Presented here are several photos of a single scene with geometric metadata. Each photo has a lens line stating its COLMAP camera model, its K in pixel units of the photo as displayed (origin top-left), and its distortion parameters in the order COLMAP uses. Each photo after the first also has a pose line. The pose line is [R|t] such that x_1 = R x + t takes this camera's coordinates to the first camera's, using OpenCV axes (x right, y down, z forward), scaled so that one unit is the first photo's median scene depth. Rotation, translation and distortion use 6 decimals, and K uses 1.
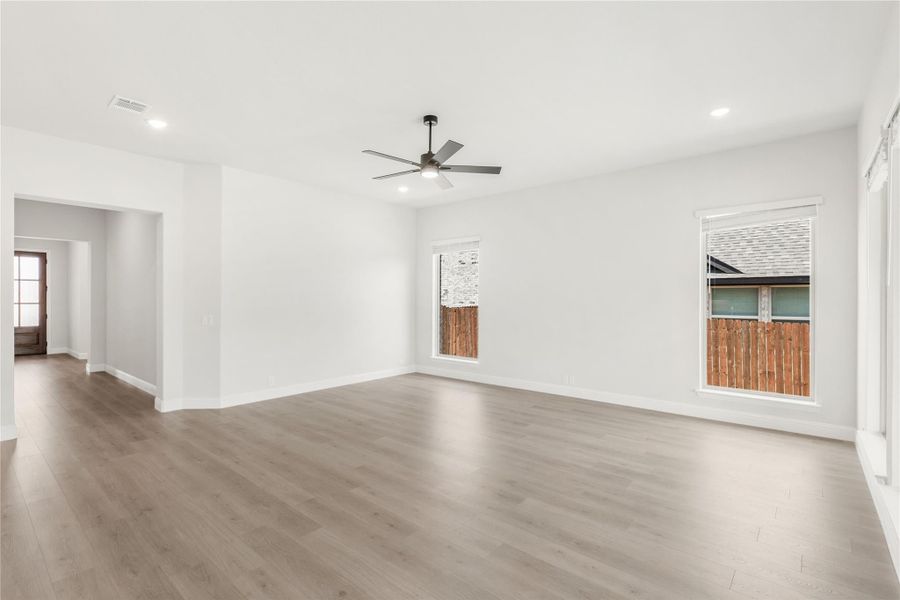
lens RADIAL K [[417.6, 0, 446.1], [0, 417.6, 299.4], [0, 0, 1]] dist [0.004026, -0.000930]
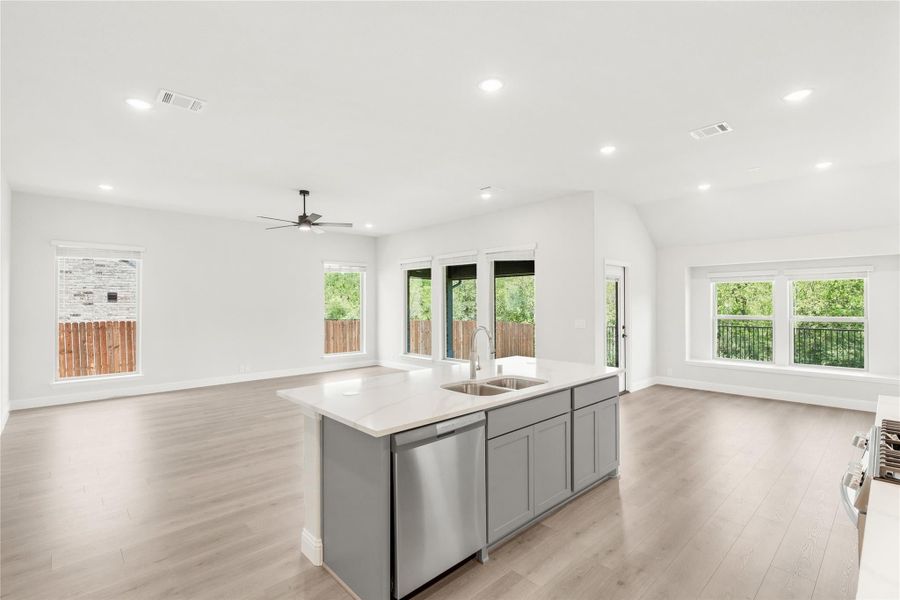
lens RADIAL K [[417.6, 0, 446.8], [0, 417.6, 303.0], [0, 0, 1]] dist [0.004026, -0.000930]
pose [[0.119189, 0.002375, 0.992869, -1.357785], [0.009220, 0.999951, -0.003499, -0.013303], [-0.992829, 0.009571, 0.119161, 0.273441]]
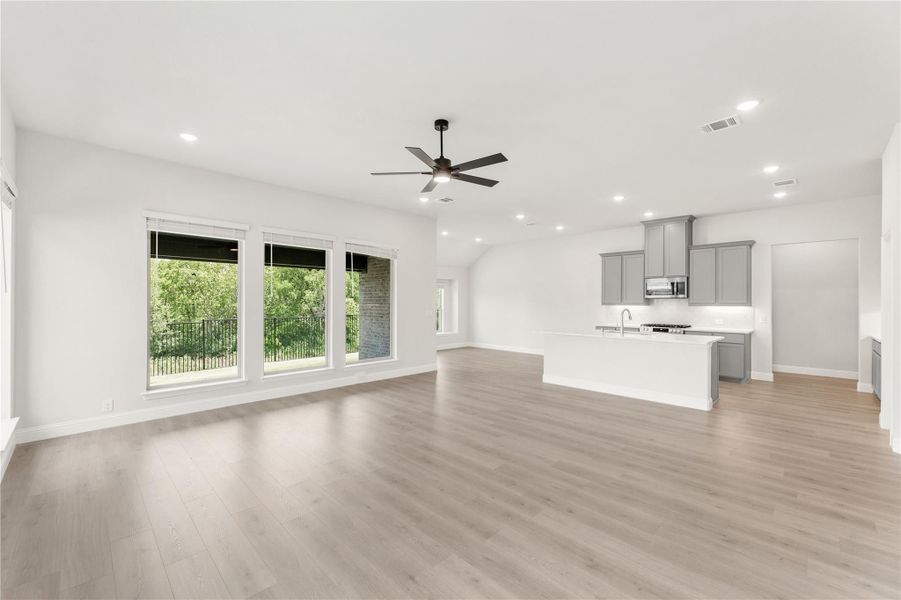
lens RADIAL K [[380.3, 0, 446.1], [0, 380.3, 299.7], [0, 0, 1]] dist [-0.001129, 0.000608]
pose [[-0.996976, -0.004619, 0.077569, -0.108152], [-0.004615, 0.999989, 0.000233, -0.007318], [-0.077569, -0.000126, -0.996987, 1.738954]]
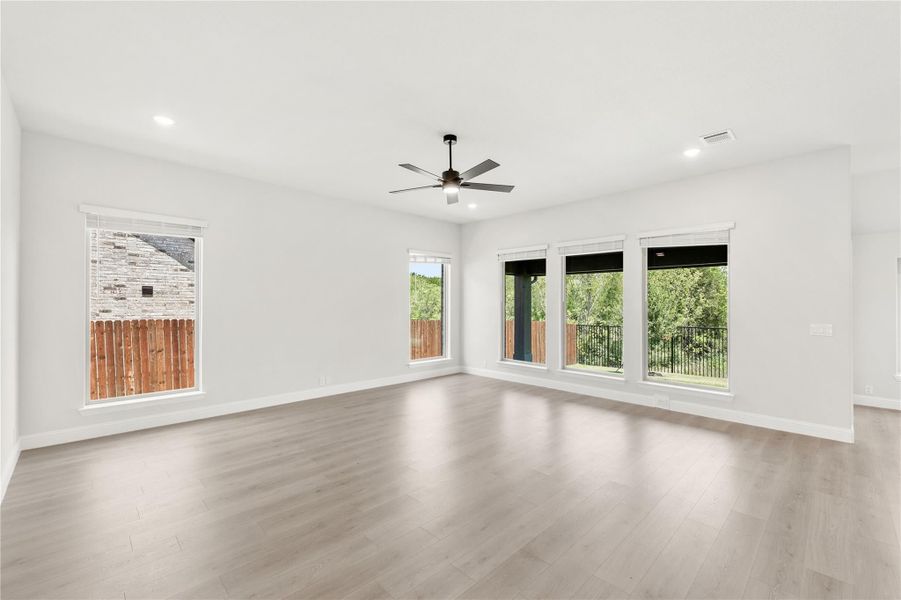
lens RADIAL K [[380.3, 0, 450.9], [0, 380.3, 307.2], [0, 0, 1]] dist [-0.001129, 0.000608]
pose [[0.096675, -0.009330, 0.995272, -0.909023], [0.000502, 0.999956, 0.009325, -0.008780], [-0.995316, -0.000402, 0.096676, 0.825395]]
